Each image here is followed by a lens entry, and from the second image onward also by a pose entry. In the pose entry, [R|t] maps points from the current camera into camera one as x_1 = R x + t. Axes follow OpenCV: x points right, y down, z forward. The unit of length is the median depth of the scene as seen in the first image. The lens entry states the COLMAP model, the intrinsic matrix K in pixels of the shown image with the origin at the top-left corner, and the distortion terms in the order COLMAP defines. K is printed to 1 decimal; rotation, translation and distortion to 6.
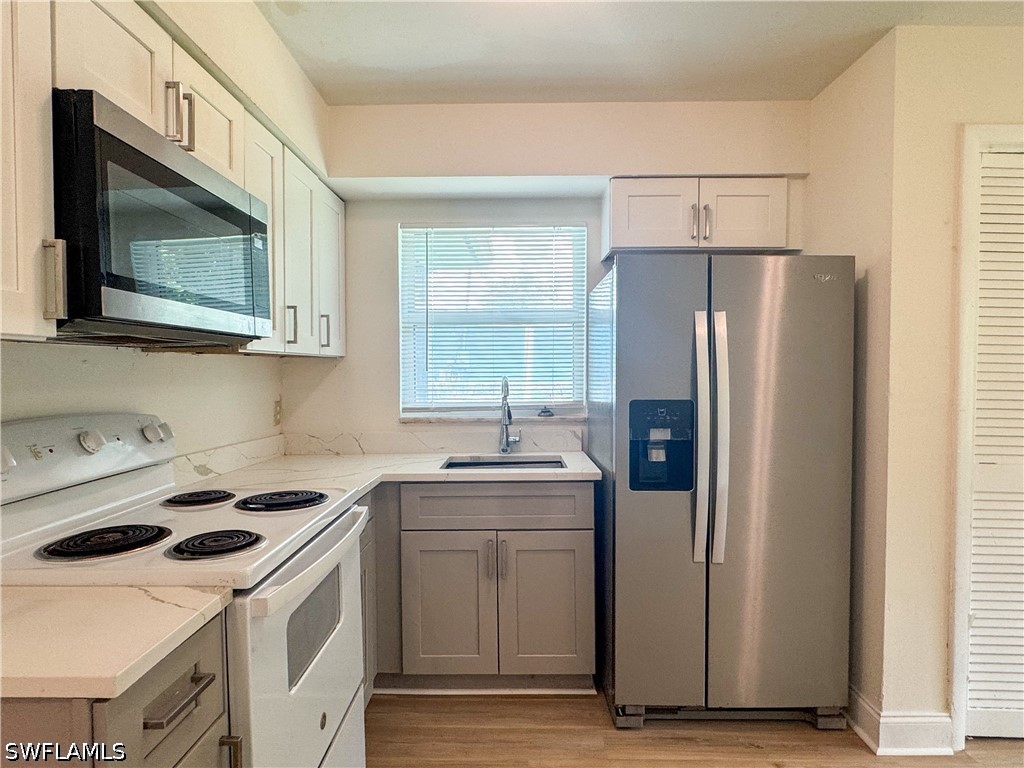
lens RADIAL K [[595.3, 0, 517.4], [0, 595.3, 383.9], [0, 0, 1]] dist [-0.000748, -0.000315]
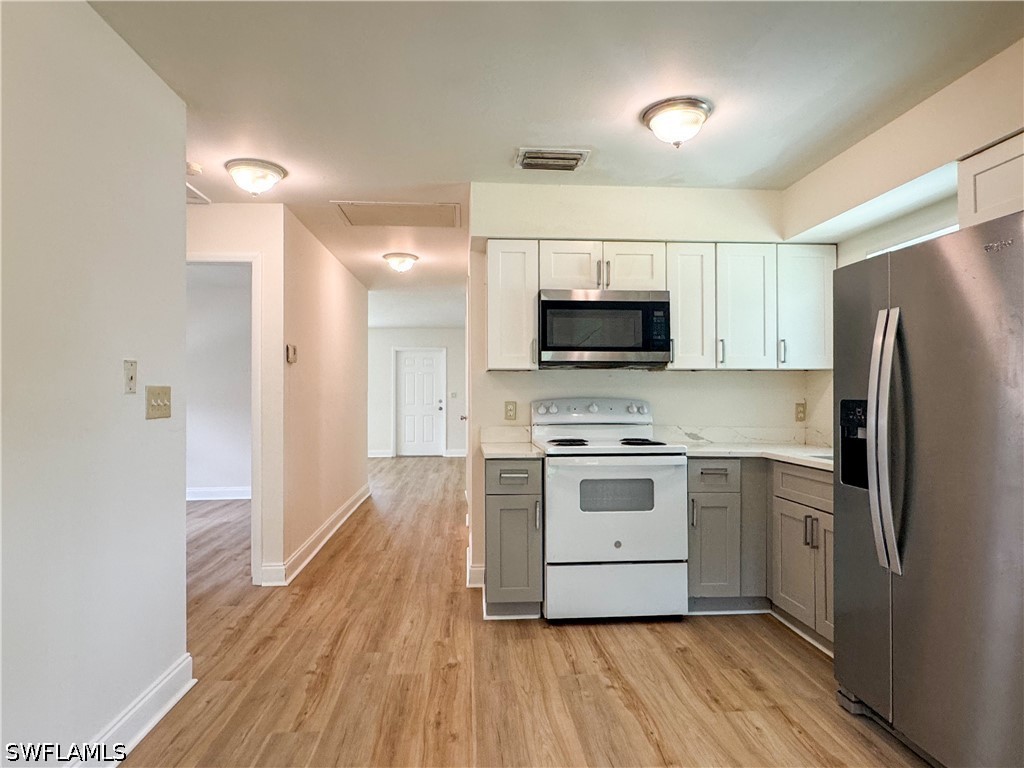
lens RADIAL K [[590.4, 0, 515.1], [0, 590.4, 387.1], [0, 0, 1]] dist [0.000672, 0.000474]
pose [[0.105299, -0.008238, -0.994406, 1.179206], [-0.026387, 0.999590, -0.011075, 0.031123], [0.994090, 0.027406, 0.105039, 0.286226]]
